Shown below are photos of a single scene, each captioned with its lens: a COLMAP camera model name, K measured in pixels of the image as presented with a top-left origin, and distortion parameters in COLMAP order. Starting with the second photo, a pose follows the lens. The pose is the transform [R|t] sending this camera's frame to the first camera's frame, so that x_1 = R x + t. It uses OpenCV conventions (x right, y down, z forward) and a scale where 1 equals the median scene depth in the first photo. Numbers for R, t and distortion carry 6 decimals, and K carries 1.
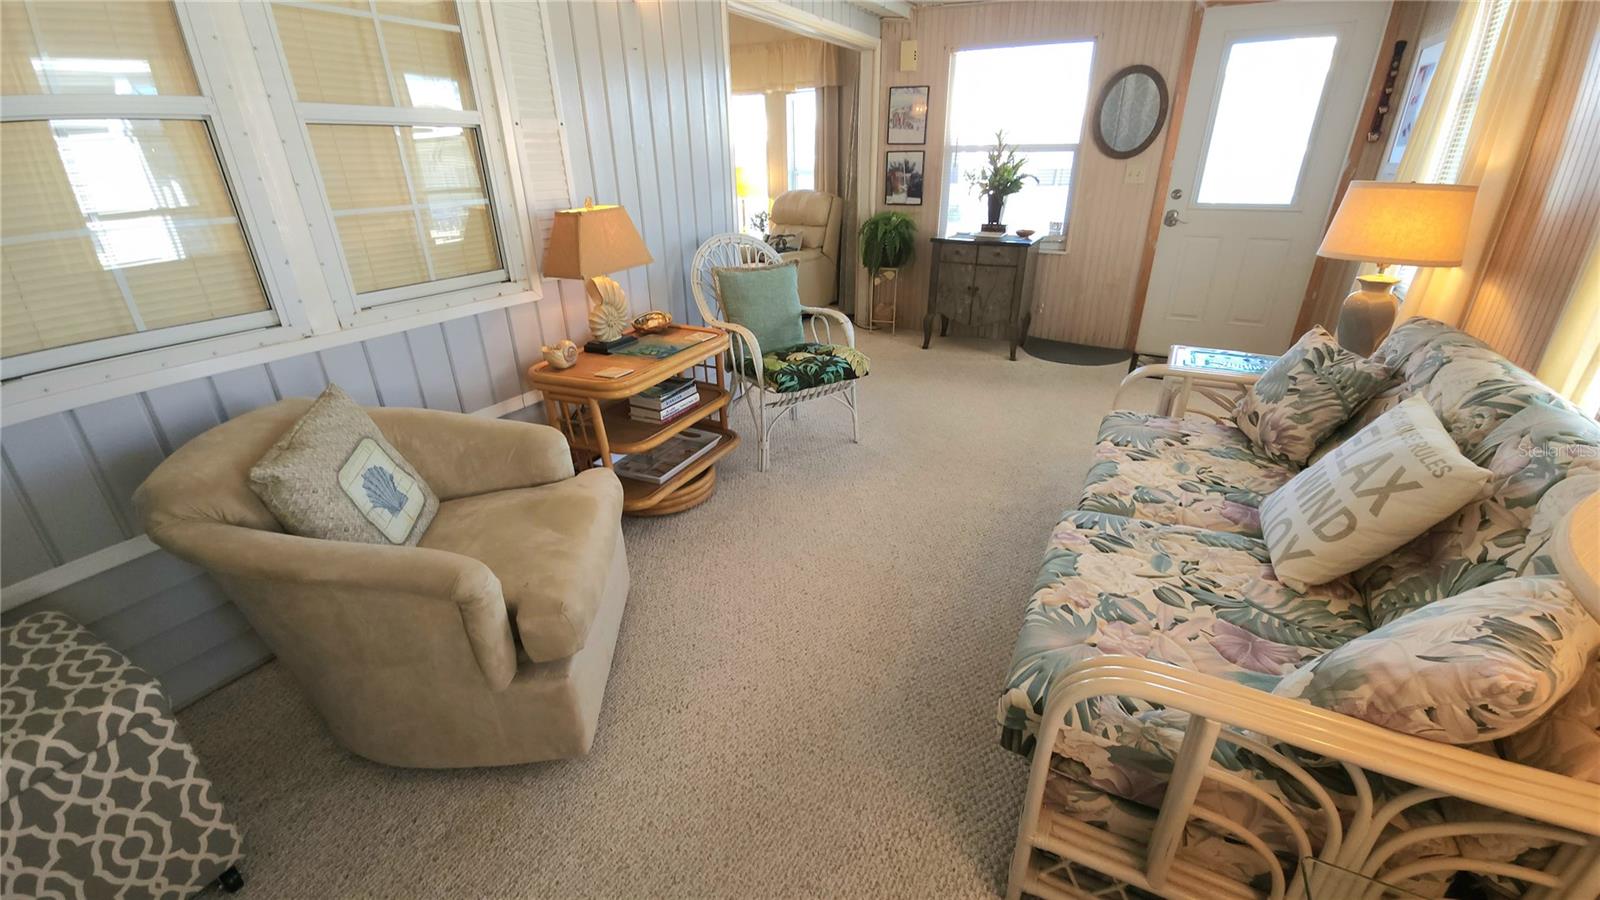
lens RADIAL K [[651.2, 0, 799.9], [0, 651.2, 457.8], [0, 0, 1]] dist [0.002786, -0.005032]
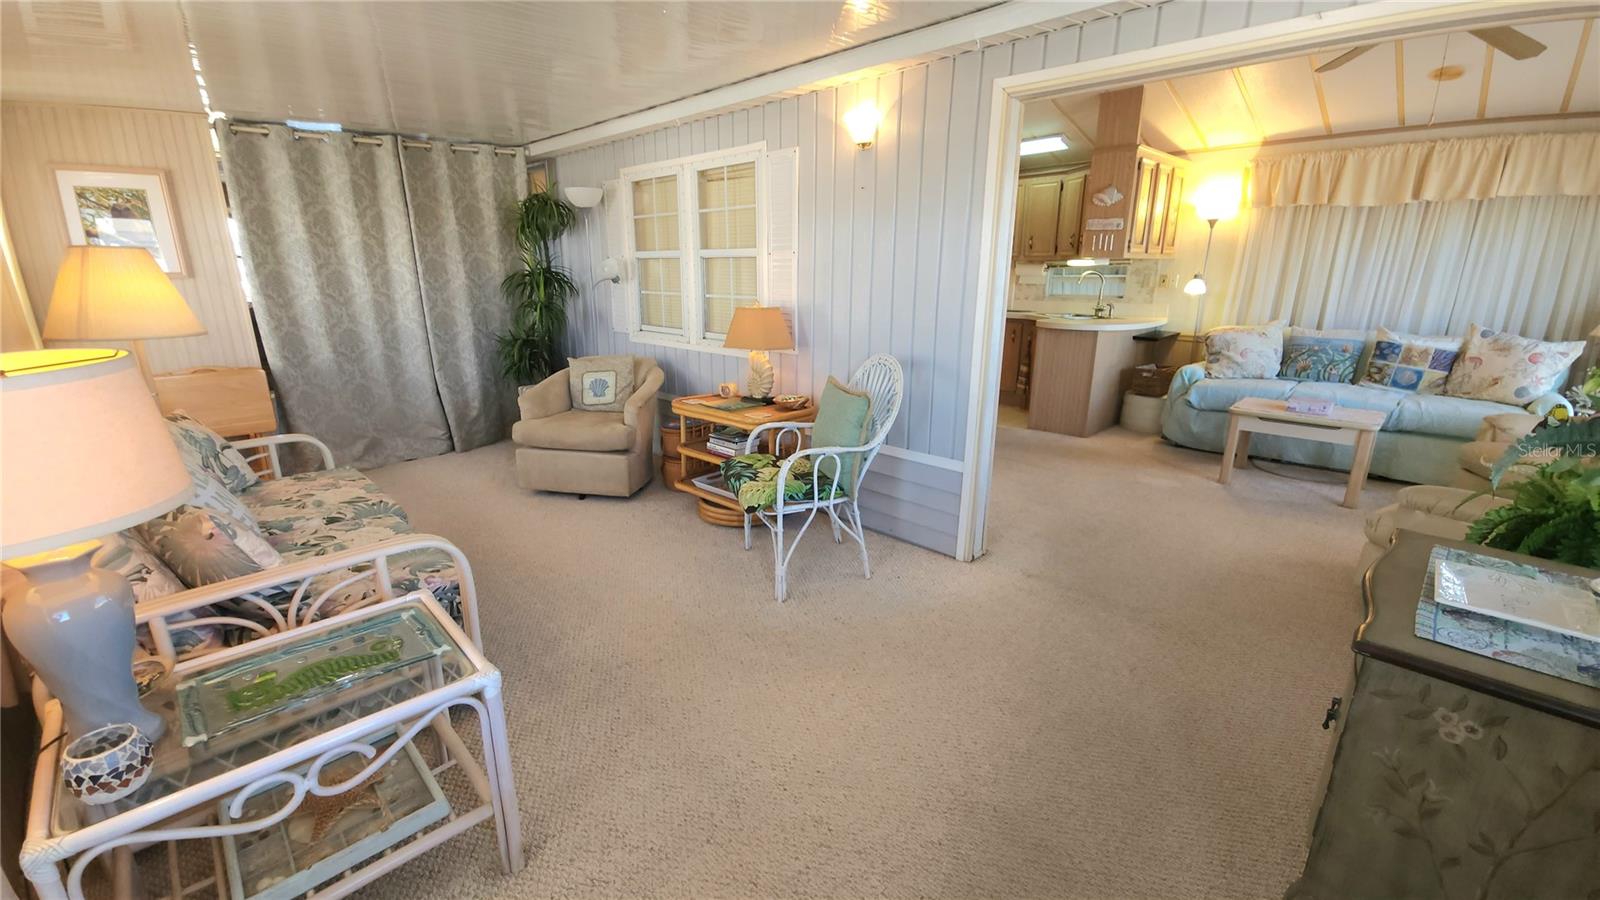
lens RADIAL K [[651.2, 0, 799.9], [0, 651.2, 457.8], [0, 0, 1]] dist [0.002786, -0.005032]
pose [[-0.291051, 0.271979, -0.917233, 0.936474], [-0.401764, 0.835357, 0.375186, -0.588982], [0.868260, 0.477709, -0.133860, 1.233406]]
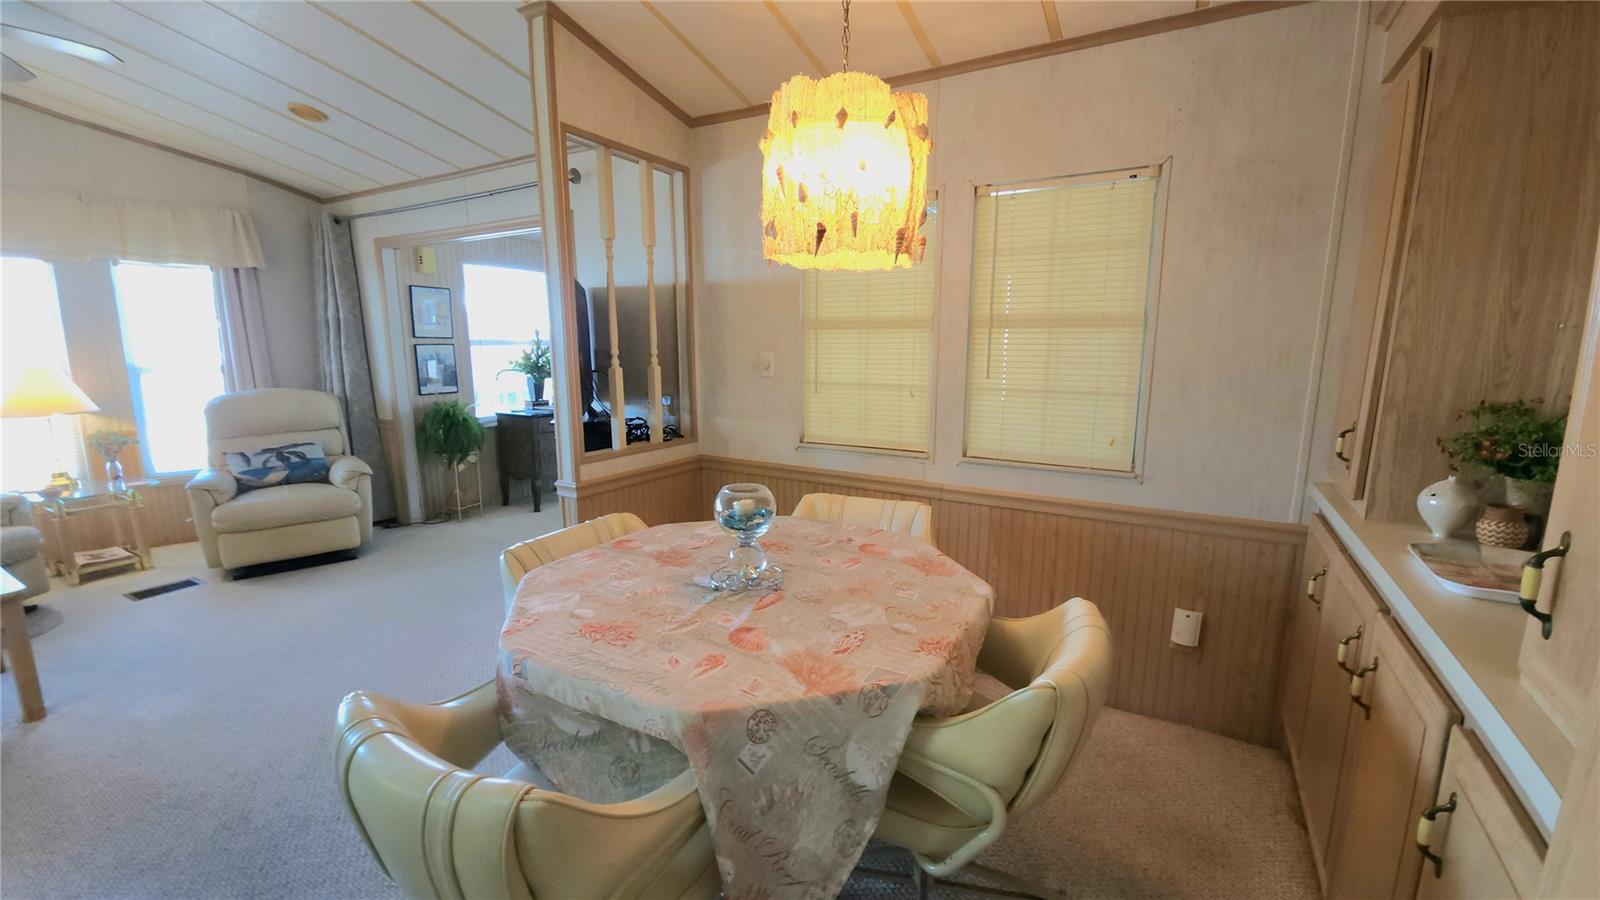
lens RADIAL K [[651.2, 0, 799.9], [0, 651.2, 457.8], [0, 0, 1]] dist [0.002786, -0.005032]
pose [[0.042229, -0.167738, 0.984927, -1.460863], [0.417750, 0.898461, 0.135101, -0.367464], [-0.907580, 0.405748, 0.108013, 0.774815]]
